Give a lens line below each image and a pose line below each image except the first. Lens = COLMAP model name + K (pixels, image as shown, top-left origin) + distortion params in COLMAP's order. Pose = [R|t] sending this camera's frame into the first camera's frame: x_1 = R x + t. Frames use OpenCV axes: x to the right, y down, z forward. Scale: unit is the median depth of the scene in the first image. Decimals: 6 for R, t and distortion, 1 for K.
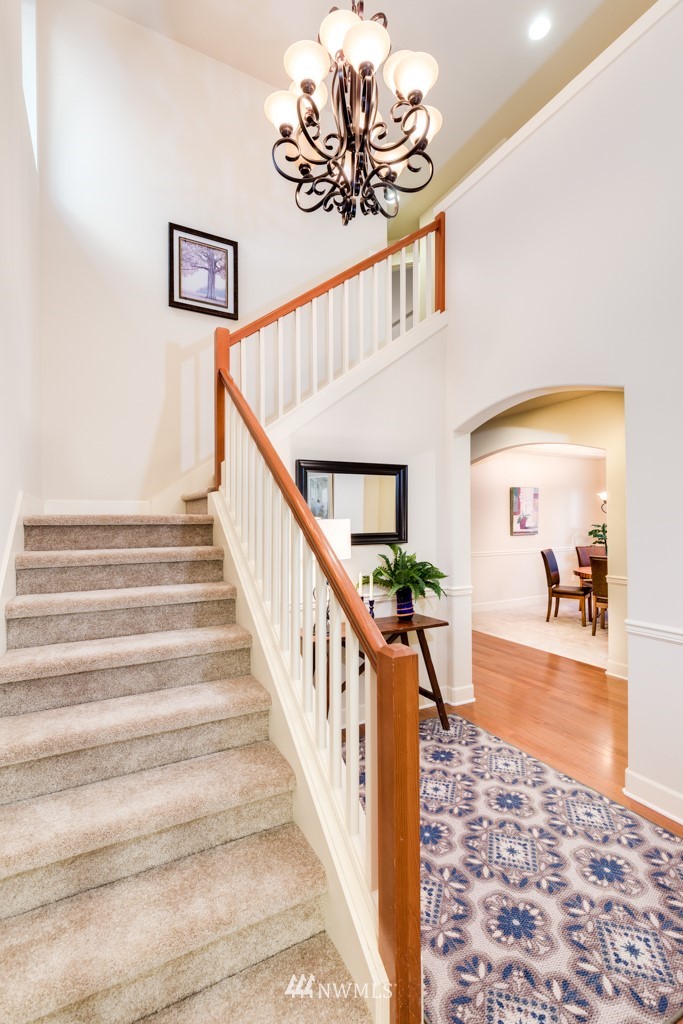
lens RADIAL K [[459.6, 0, 342.4], [0, 459.6, 515.1], [0, 0, 1]] dist [0.010947, -0.000884]
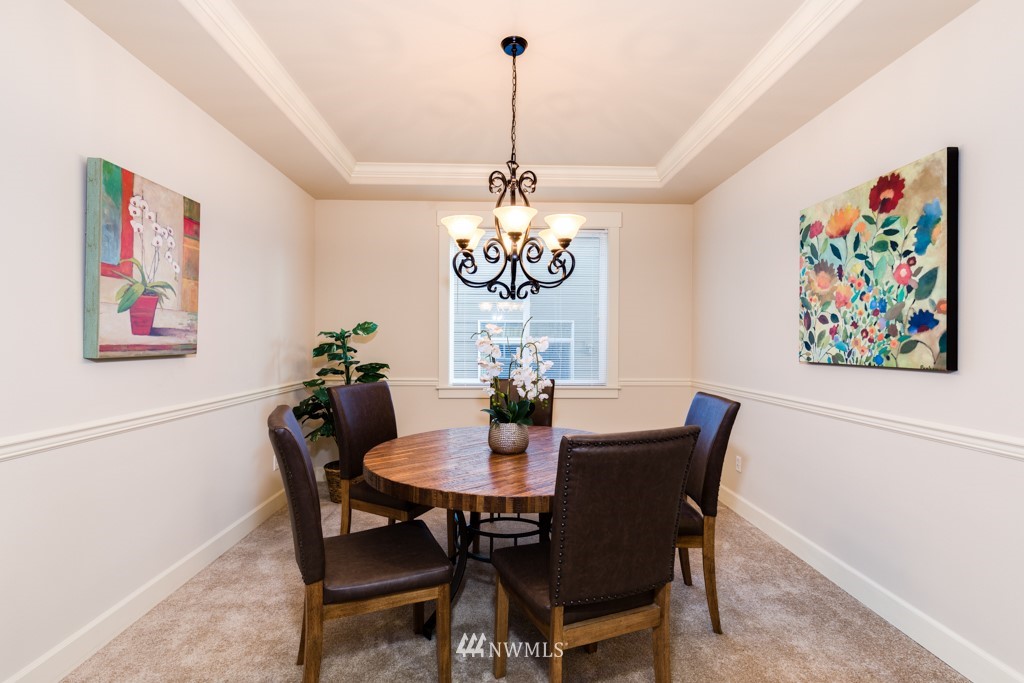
lens RADIAL K [[459.6, 0, 512.5], [0, 459.6, 342.4], [0, 0, 1]] dist [0.010947, -0.000884]
pose [[0.446877, 0.013521, 0.894493, 0.245057], [-0.018727, 0.999808, -0.005757, 0.031201], [-0.894399, -0.014178, 0.447045, 0.677580]]
